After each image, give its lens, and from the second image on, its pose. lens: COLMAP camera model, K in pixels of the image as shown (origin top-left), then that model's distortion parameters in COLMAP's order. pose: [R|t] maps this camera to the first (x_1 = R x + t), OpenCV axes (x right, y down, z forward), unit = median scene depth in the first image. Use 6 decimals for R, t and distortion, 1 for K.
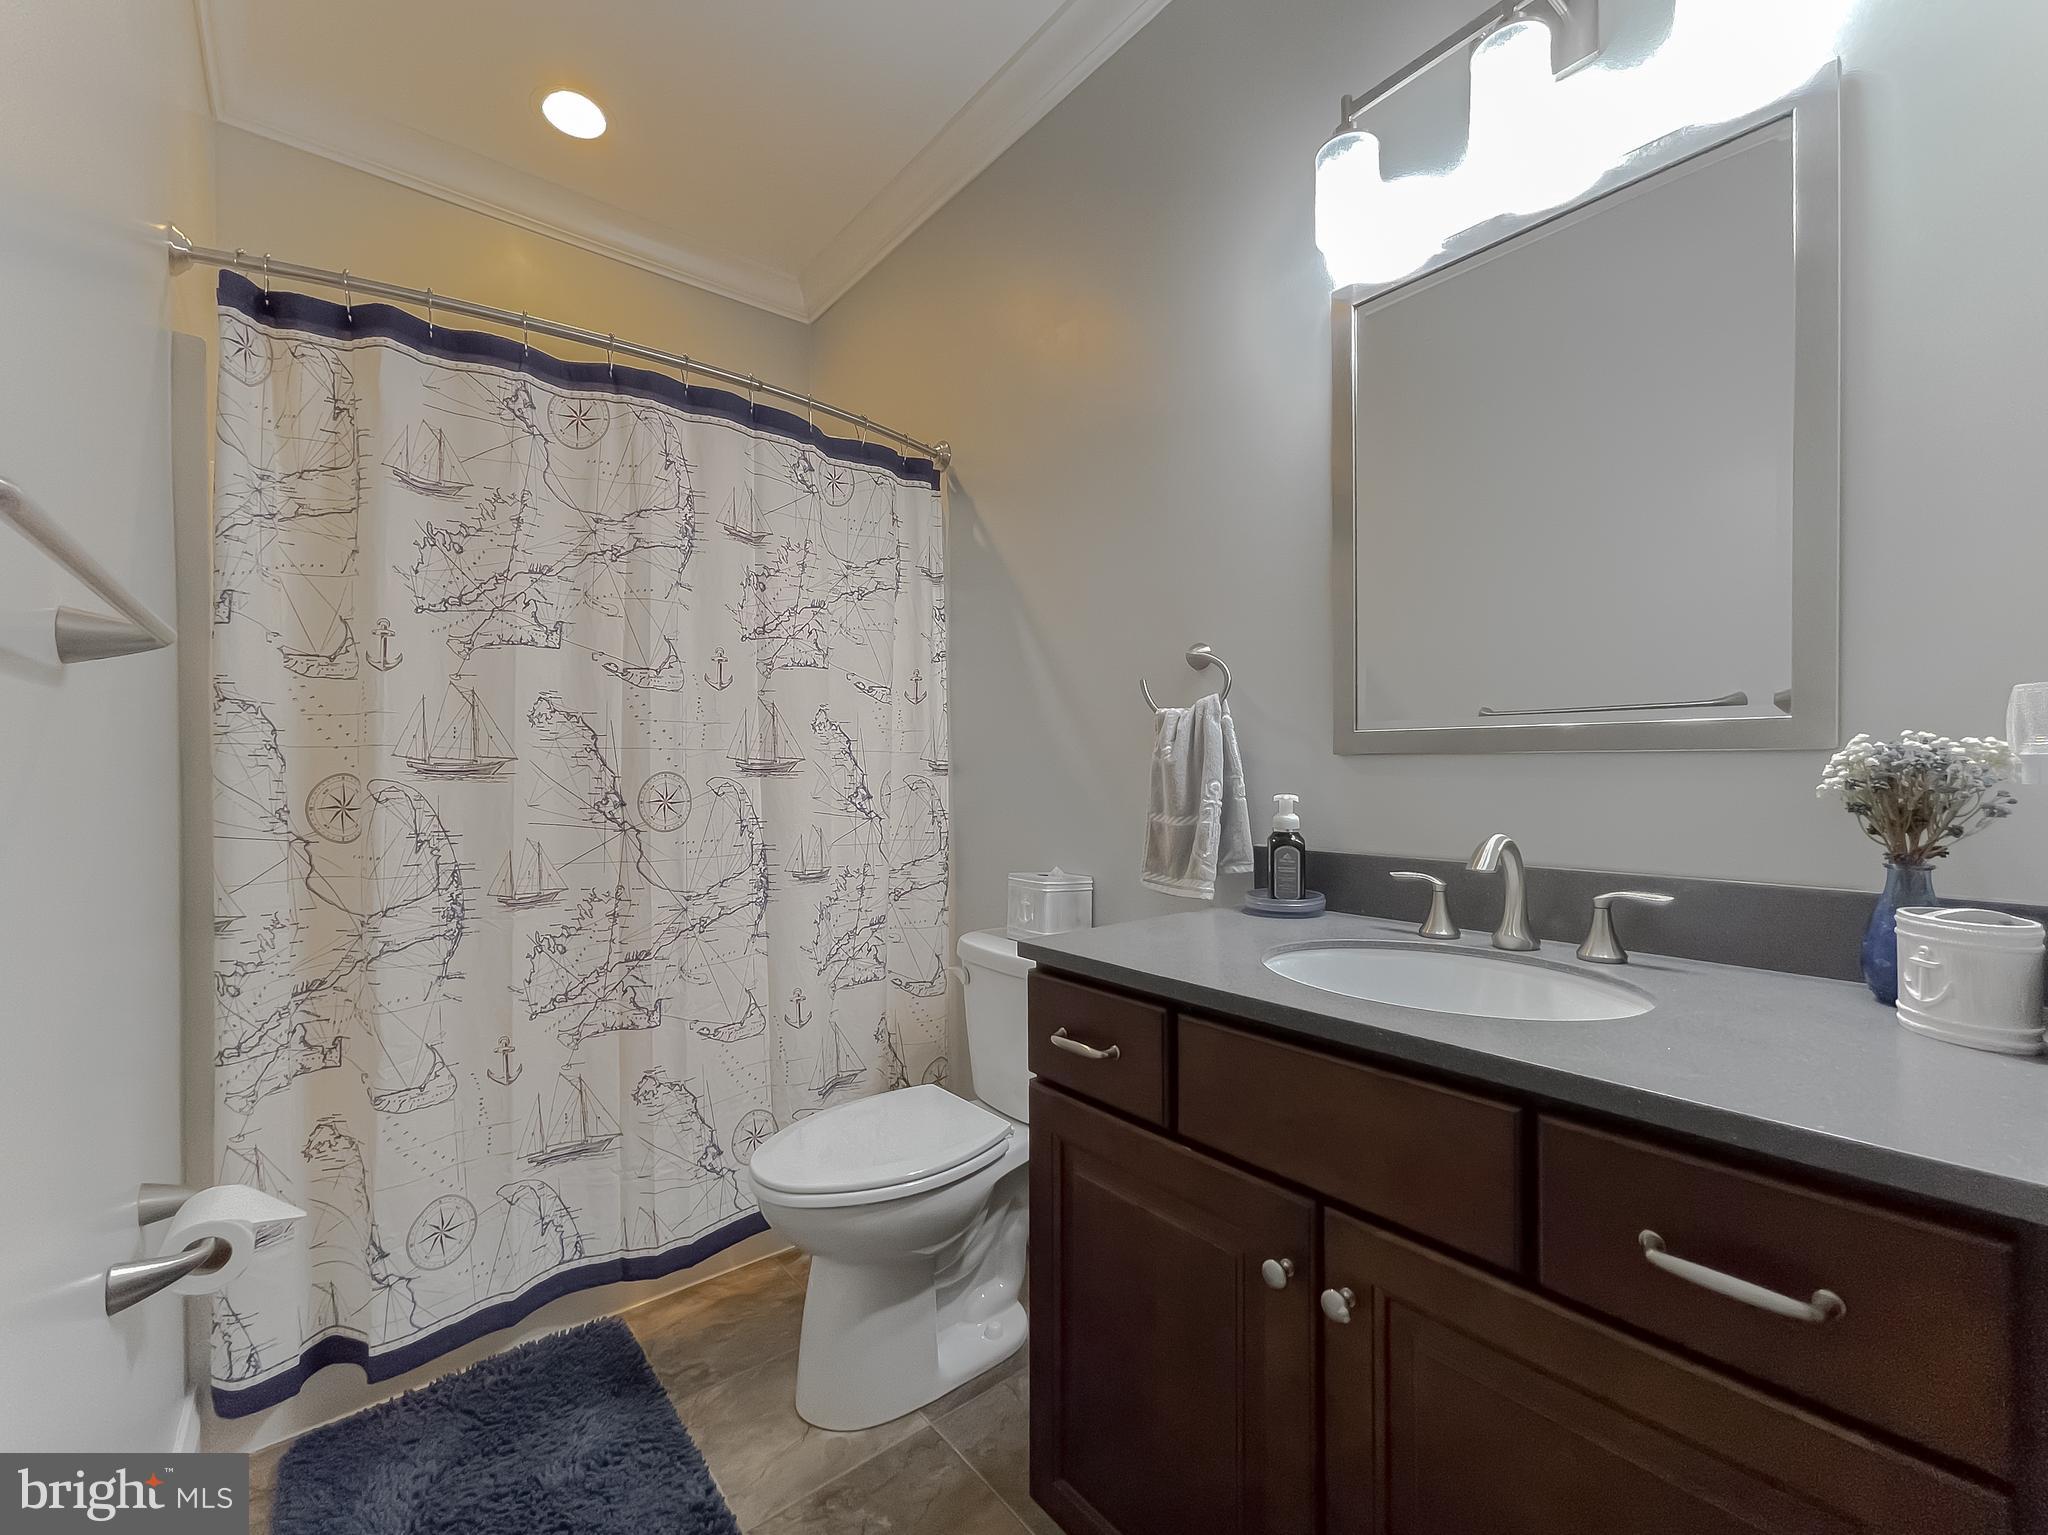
lens RADIAL K [[846.4, 0, 1024.0], [0, 846.4, 767.5], [0, 0, 1]] dist [-0.000578, -0.000290]
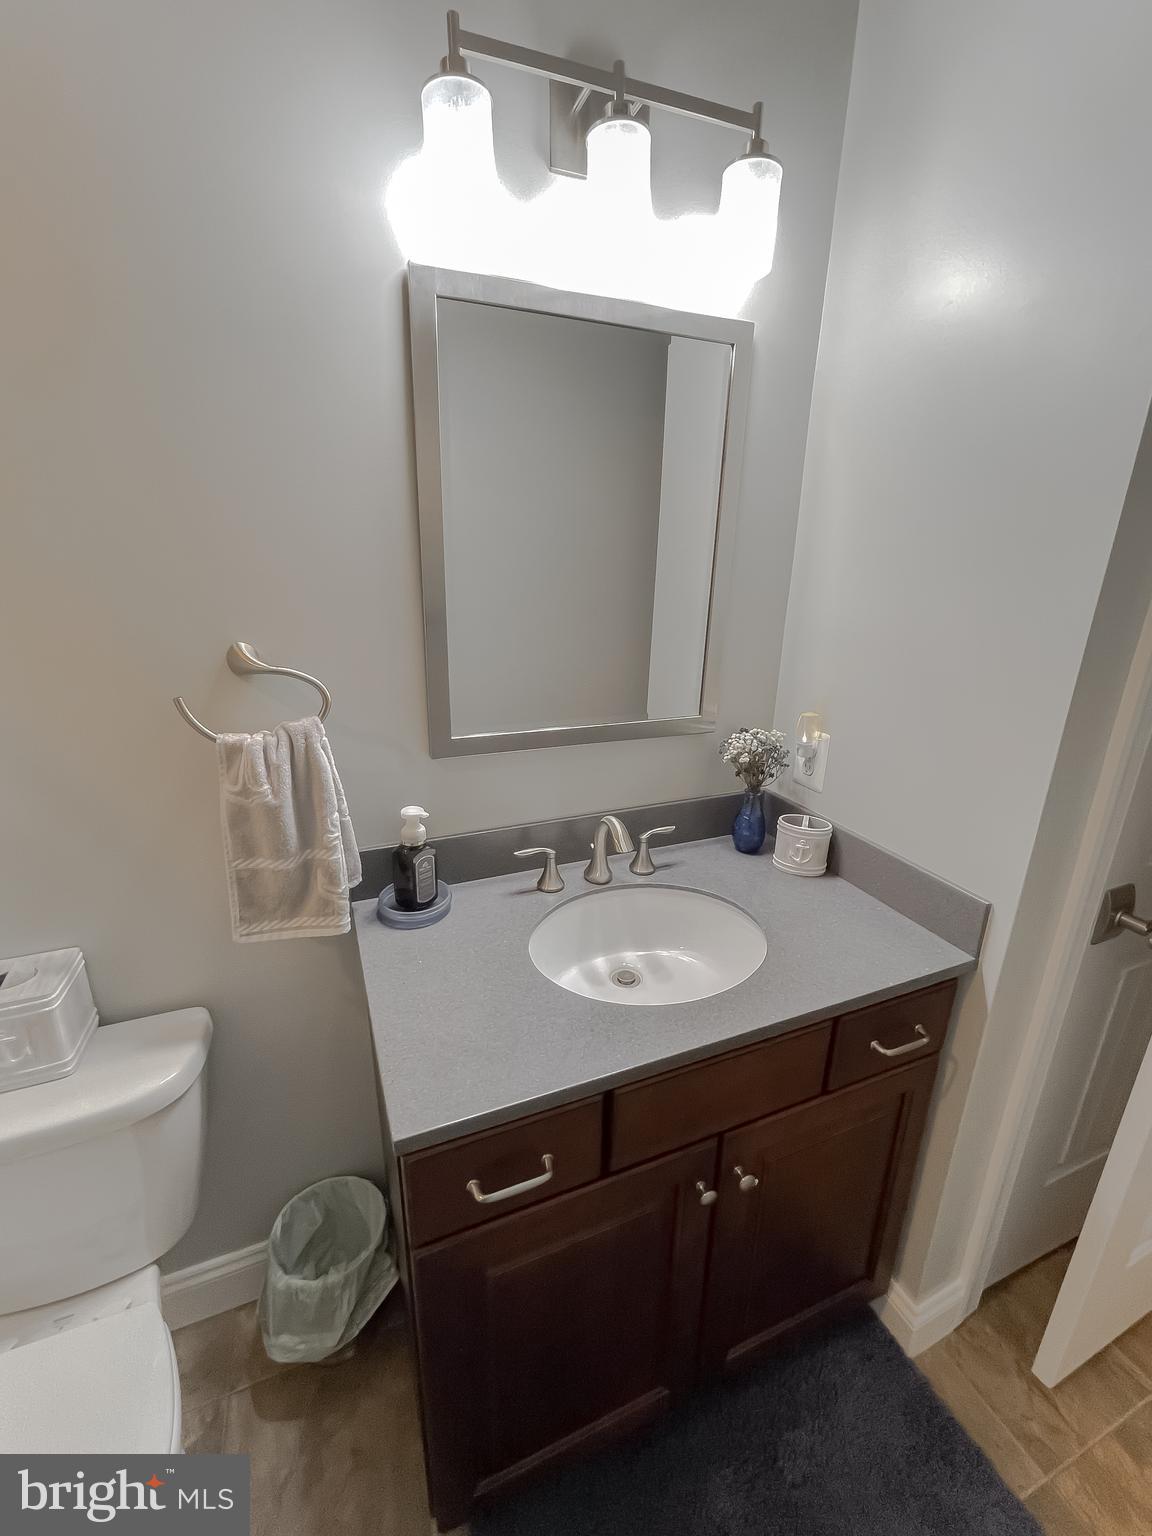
lens RADIAL K [[634.8, 0, 576.0], [0, 634.8, 768.0], [0, 0, 1]] dist [-0.000578, -0.000290]
pose [[0.314032, -0.280344, 0.907078, -0.298450], [-0.005756, 0.954831, 0.297095, -0.229962], [-0.949395, -0.098519, 0.298234, 0.525311]]
